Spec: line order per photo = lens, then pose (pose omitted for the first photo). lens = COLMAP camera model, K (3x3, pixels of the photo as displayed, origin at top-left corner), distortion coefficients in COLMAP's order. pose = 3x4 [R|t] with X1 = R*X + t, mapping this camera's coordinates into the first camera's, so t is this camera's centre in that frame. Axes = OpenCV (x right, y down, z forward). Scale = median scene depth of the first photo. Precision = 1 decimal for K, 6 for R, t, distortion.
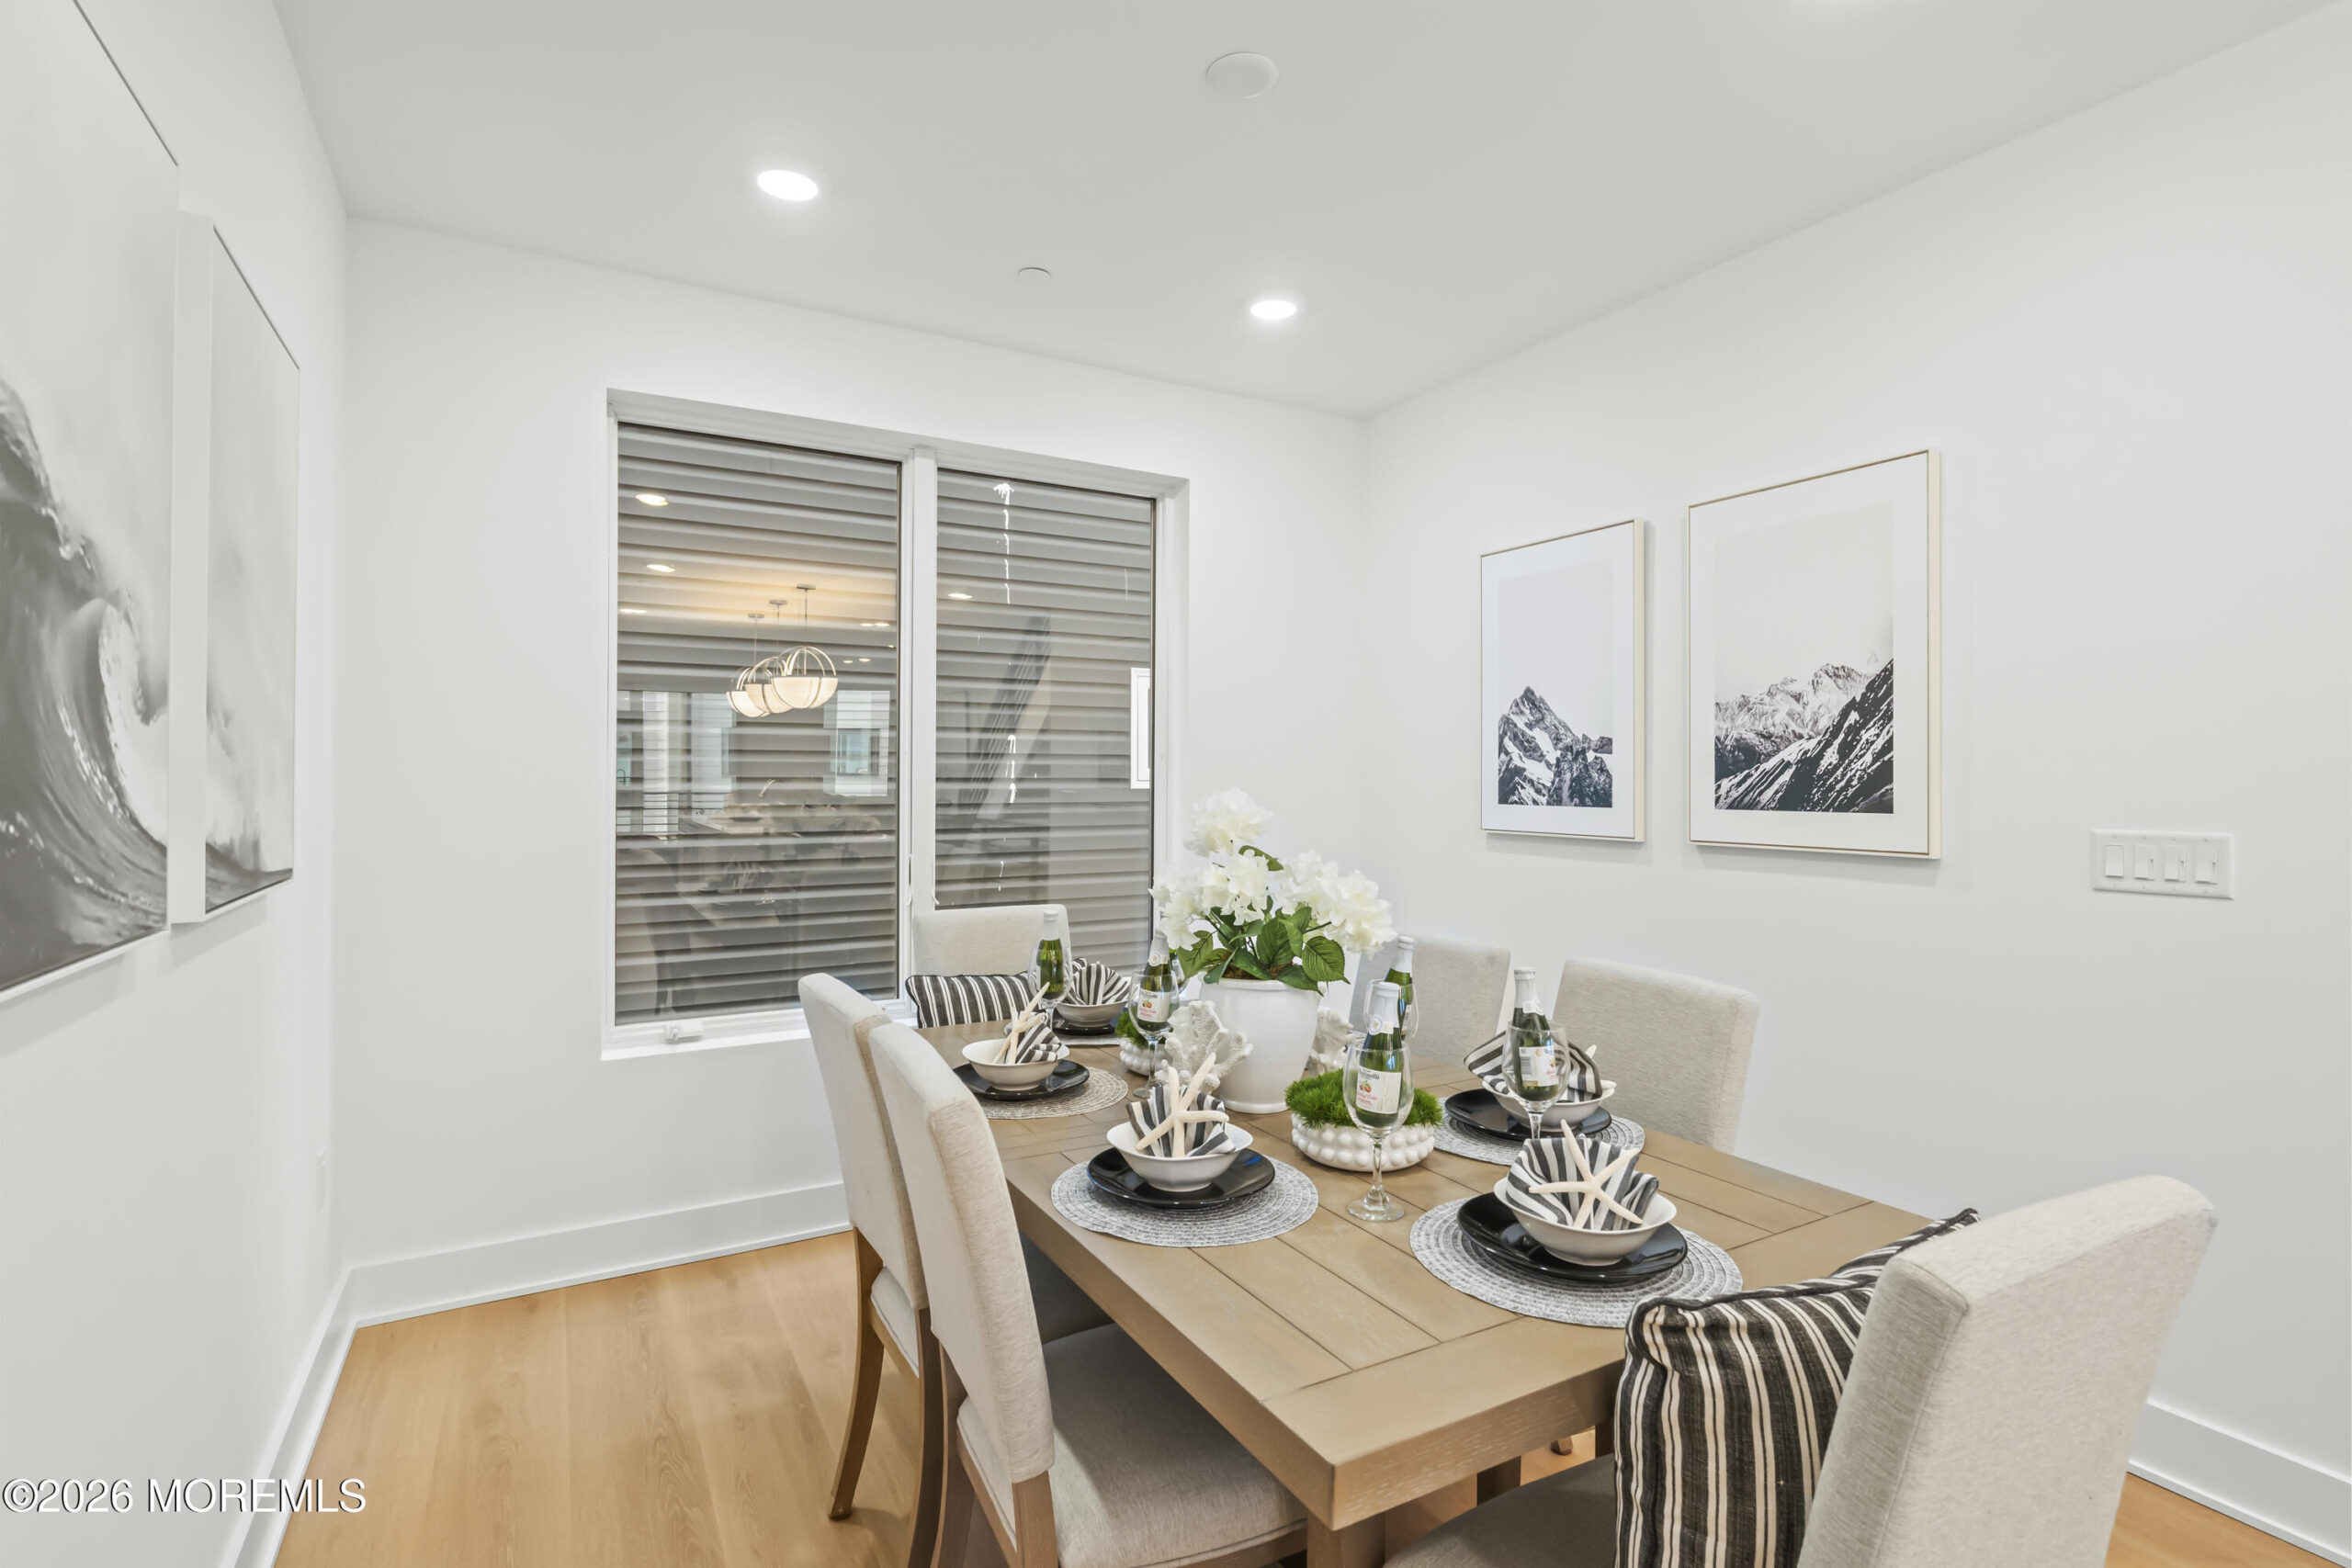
lens RADIAL K [[1125.1, 0, 1176.3], [0, 1125.1, 776.4], [0, 0, 1]] dist [0.004917, 0.000582]
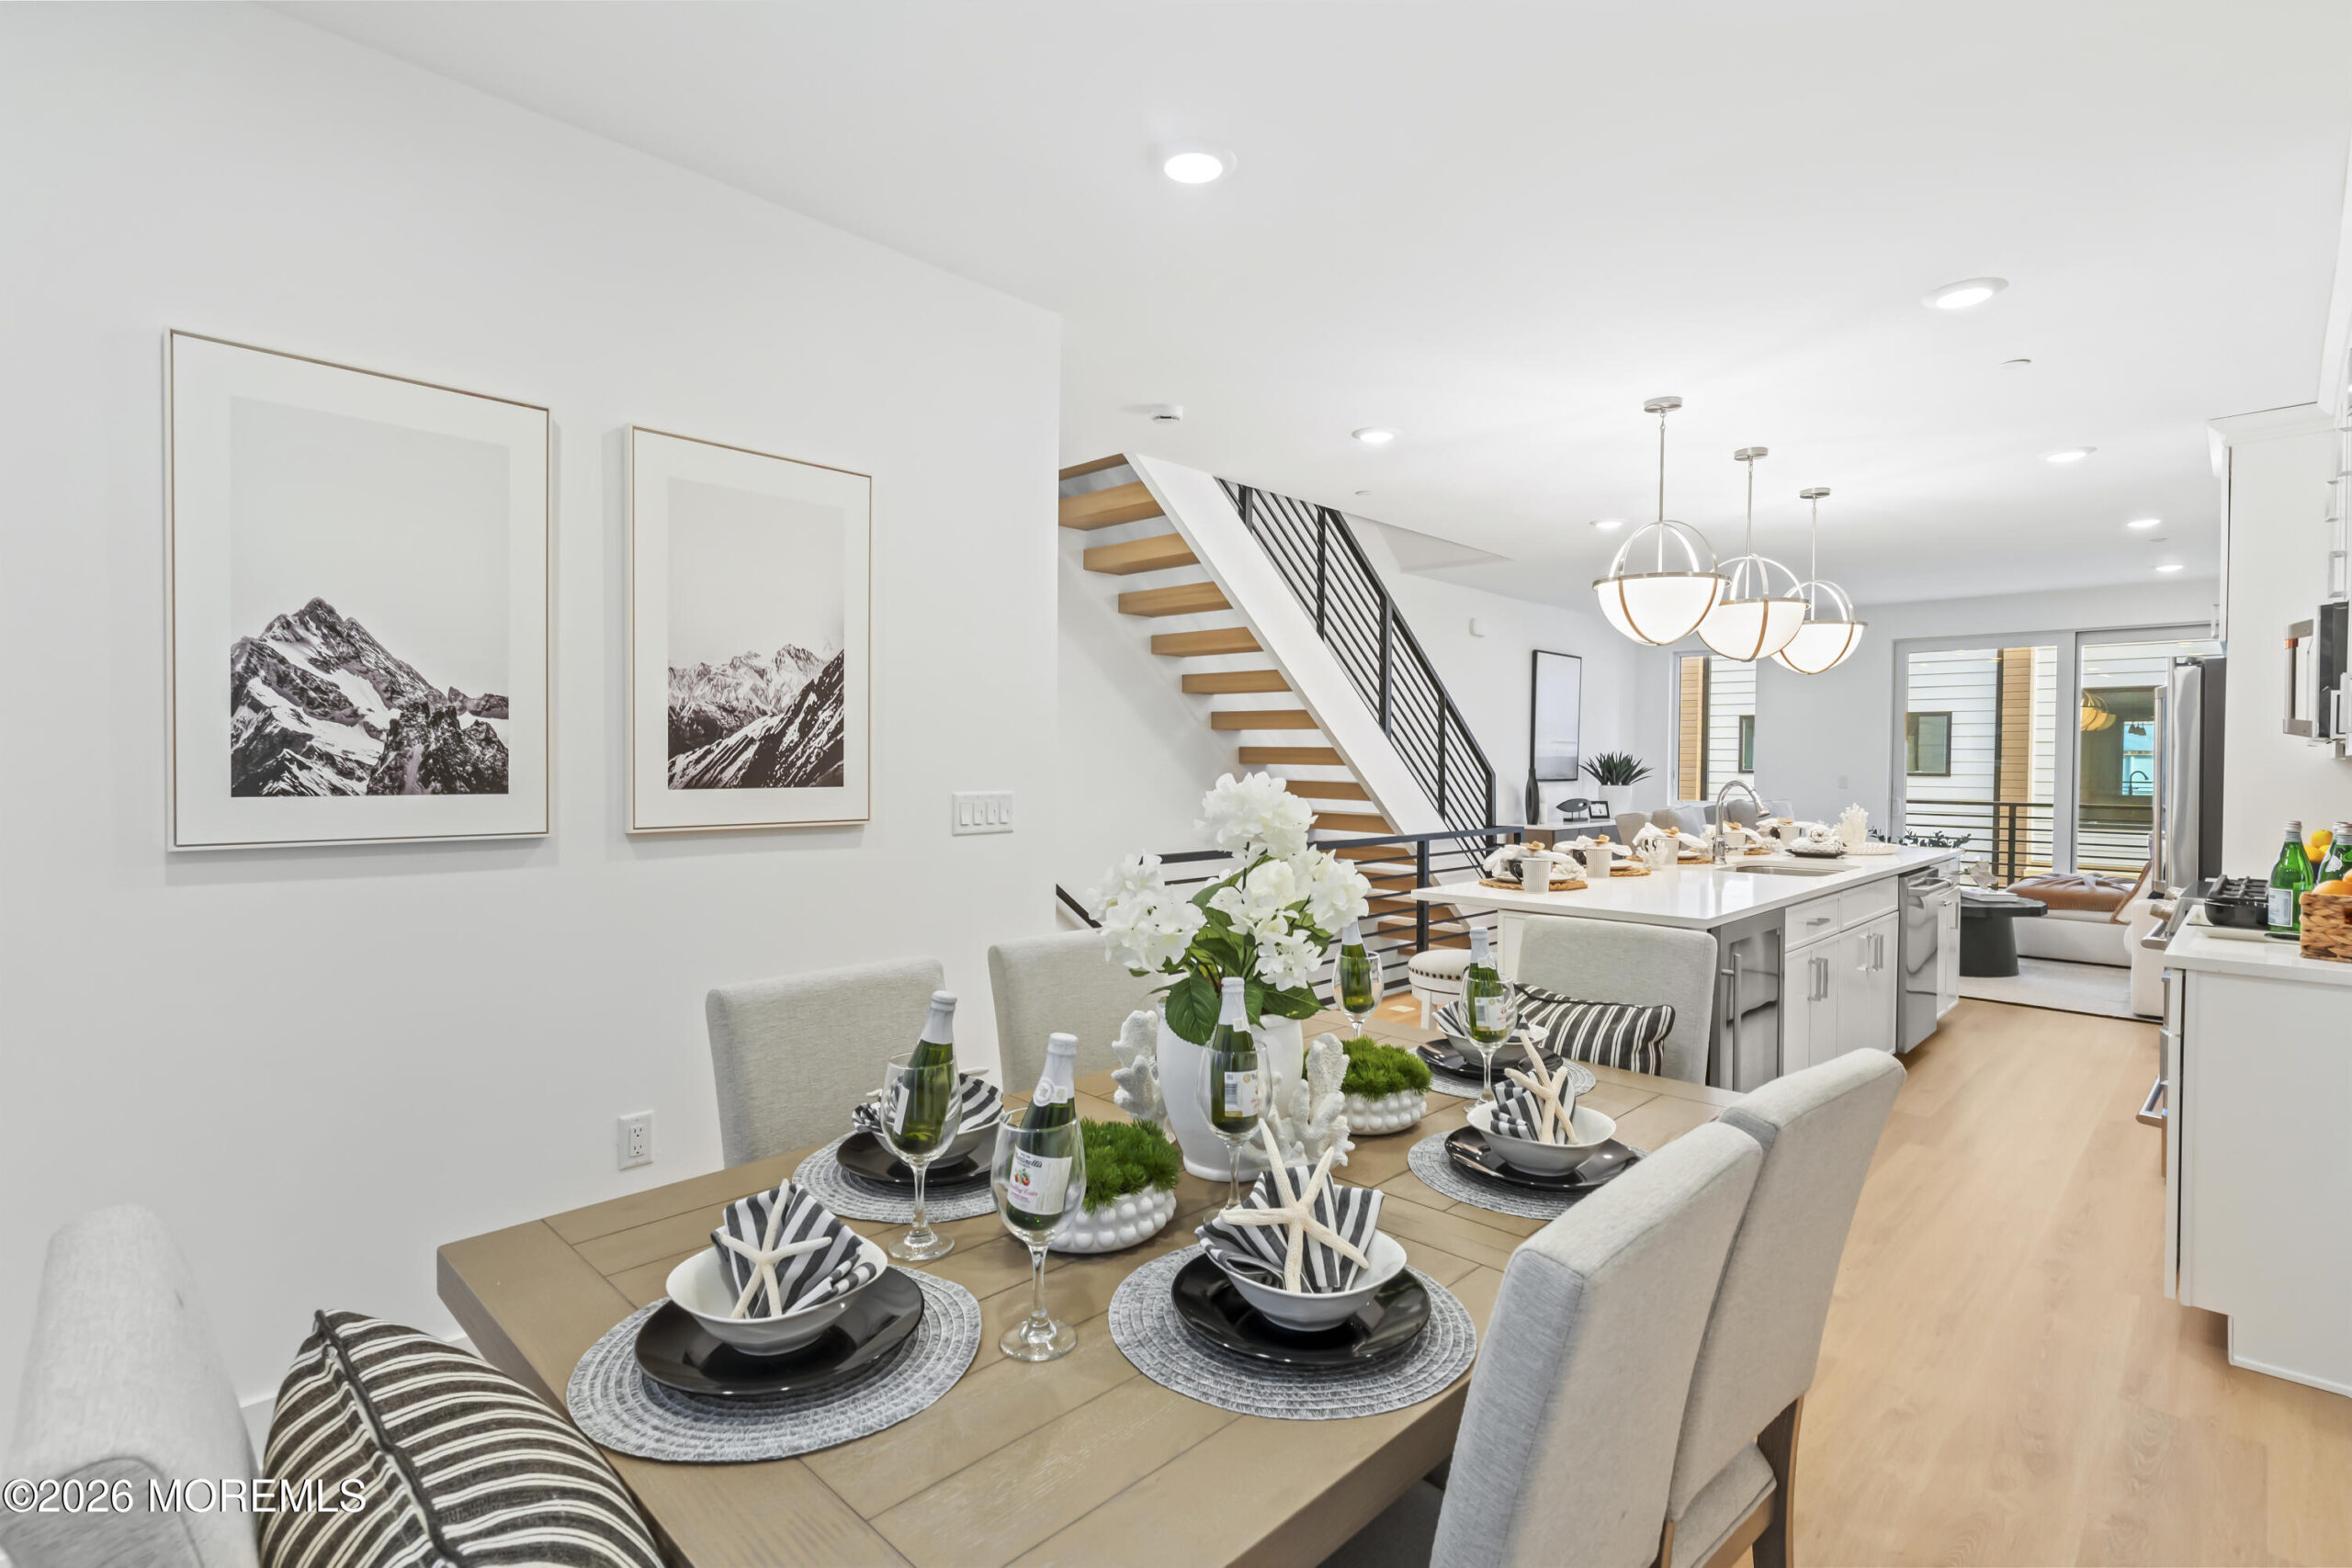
lens RADIAL K [[1101.0, 0, 1176.0], [0, 1101.0, 784.0], [0, 0, 1]] dist [-0.000720, -0.000807]
pose [[-0.283834, -0.028408, 0.958453, -0.458224], [-0.012211, 0.999587, 0.026011, -0.002268], [-0.958796, -0.004321, -0.284064, 0.878691]]
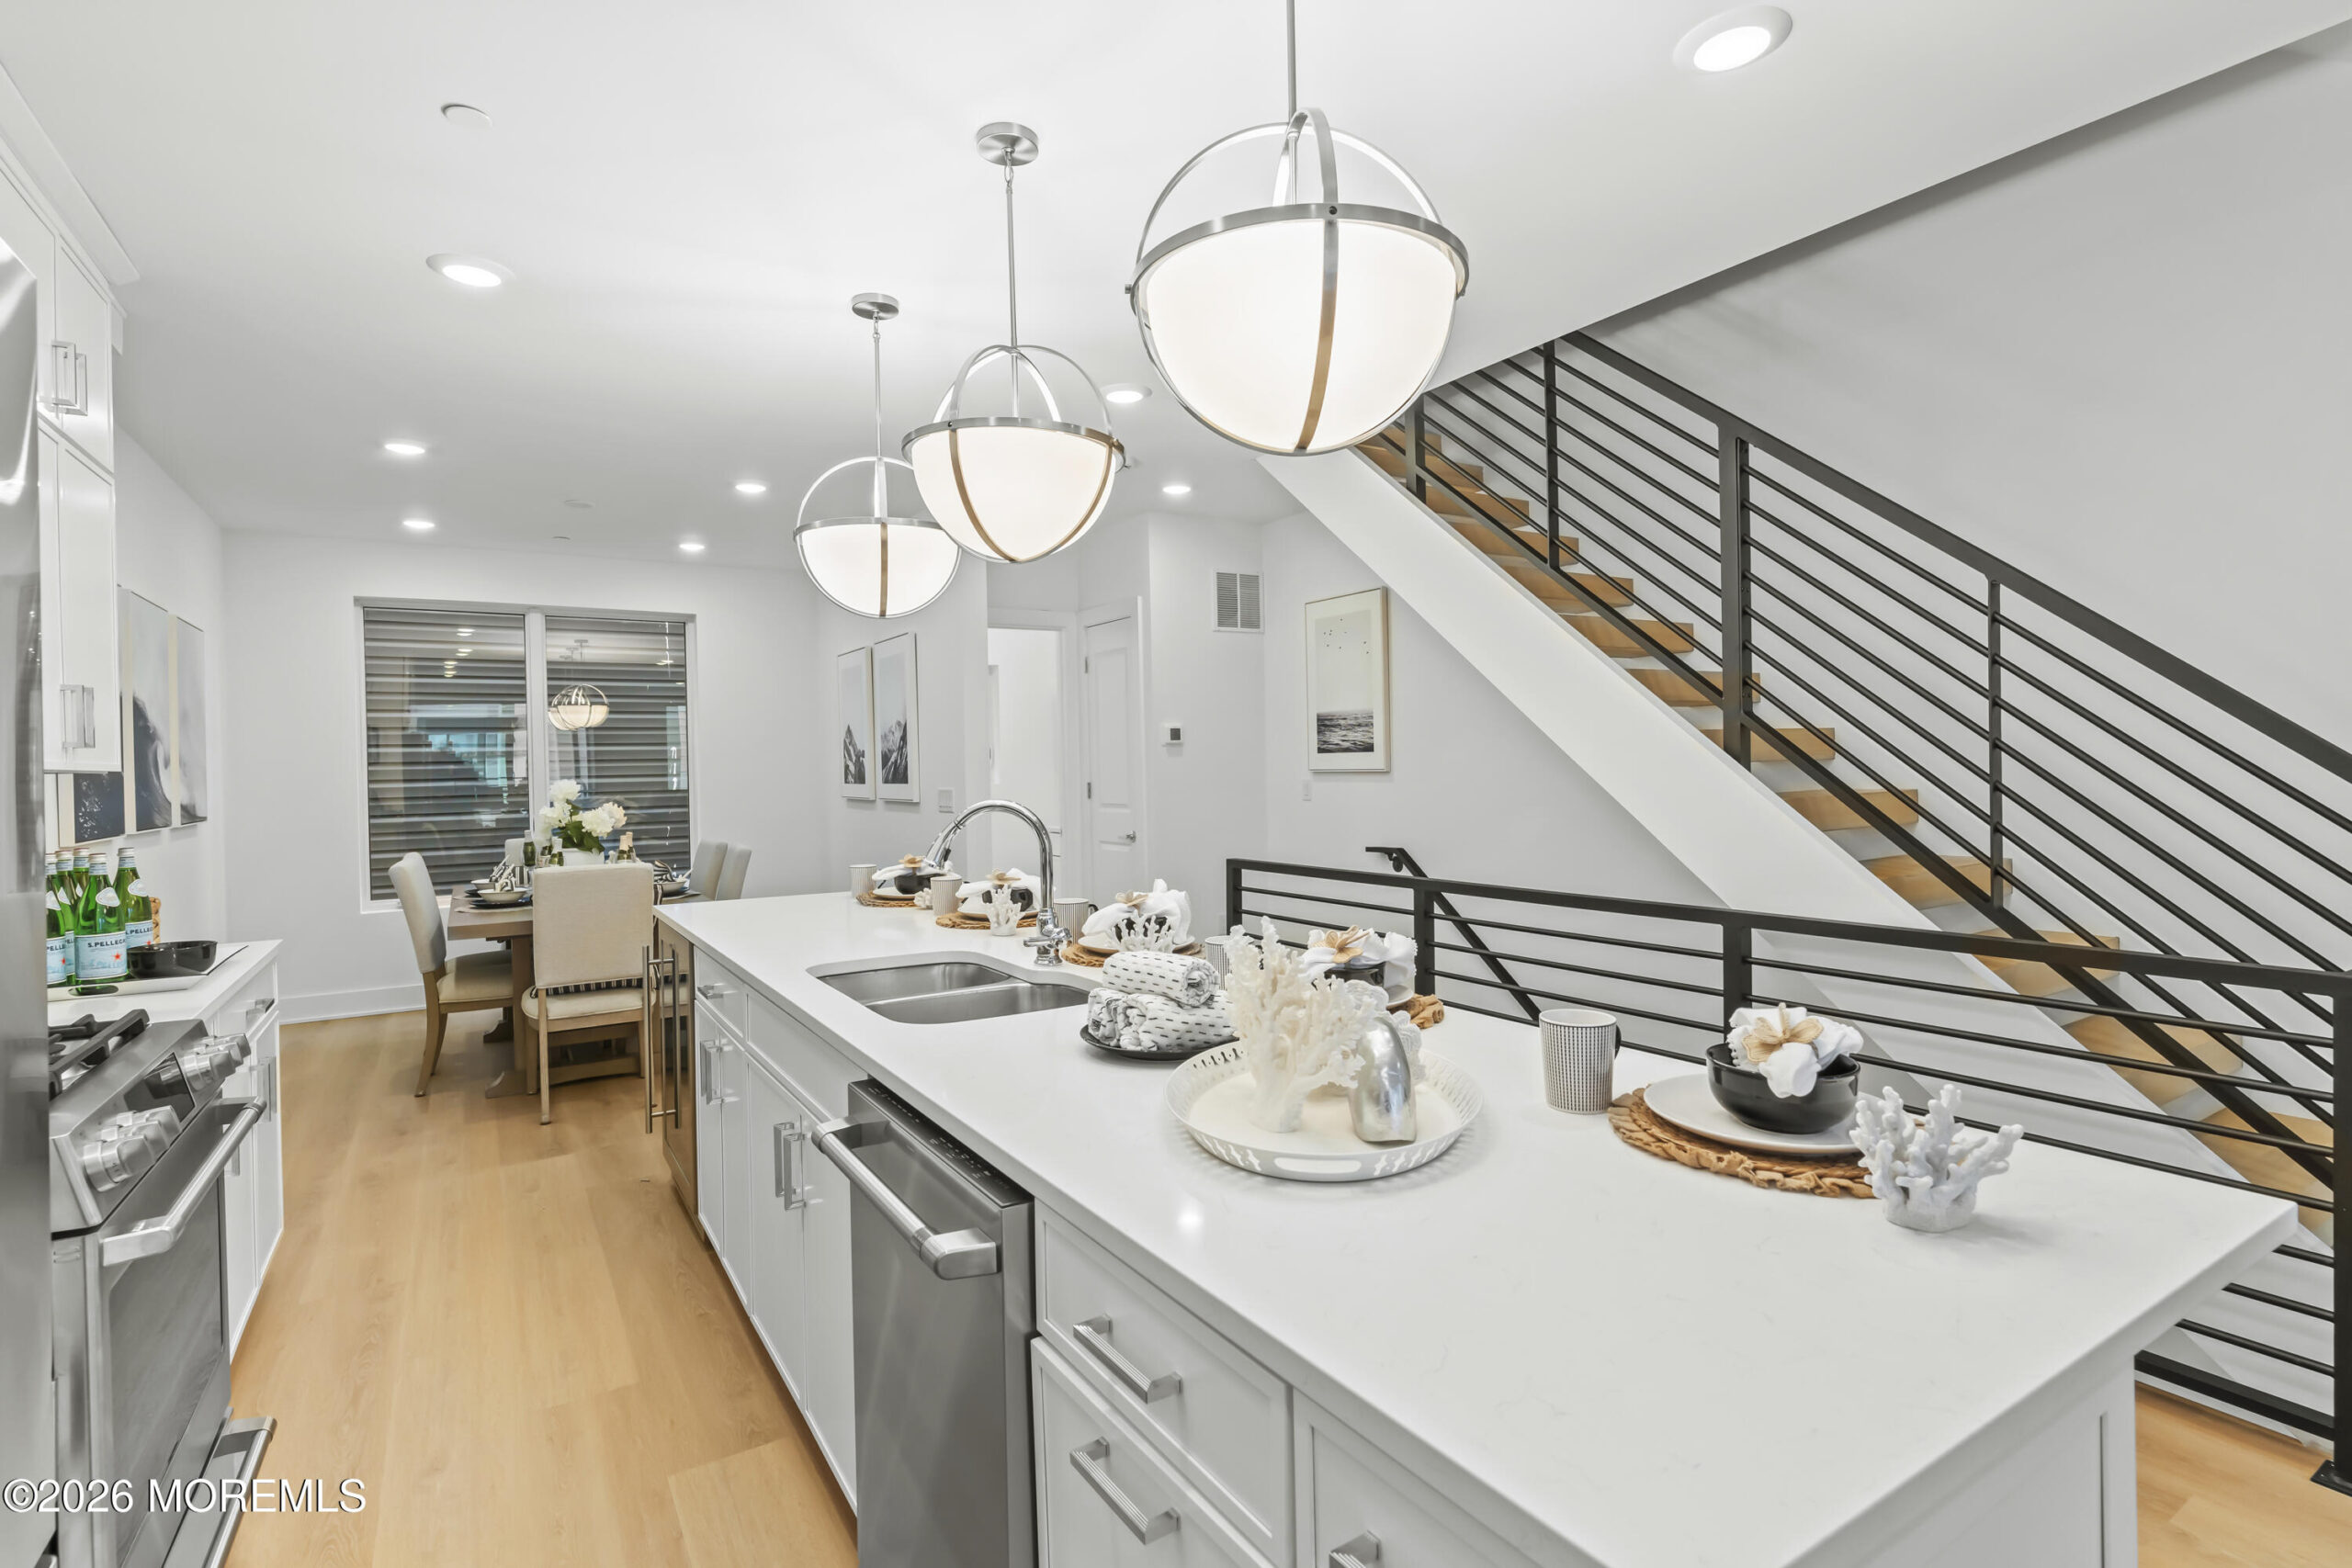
lens RADIAL K [[1125.1, 0, 1176.3], [0, 1125.1, 776.4], [0, 0, 1]] dist [0.004917, 0.000582]
pose [[0.998228, -0.021518, 0.055474, 0.948277], [0.020872, 0.999708, 0.012210, -0.000103], [-0.055720, -0.011030, 0.998386, -1.251203]]
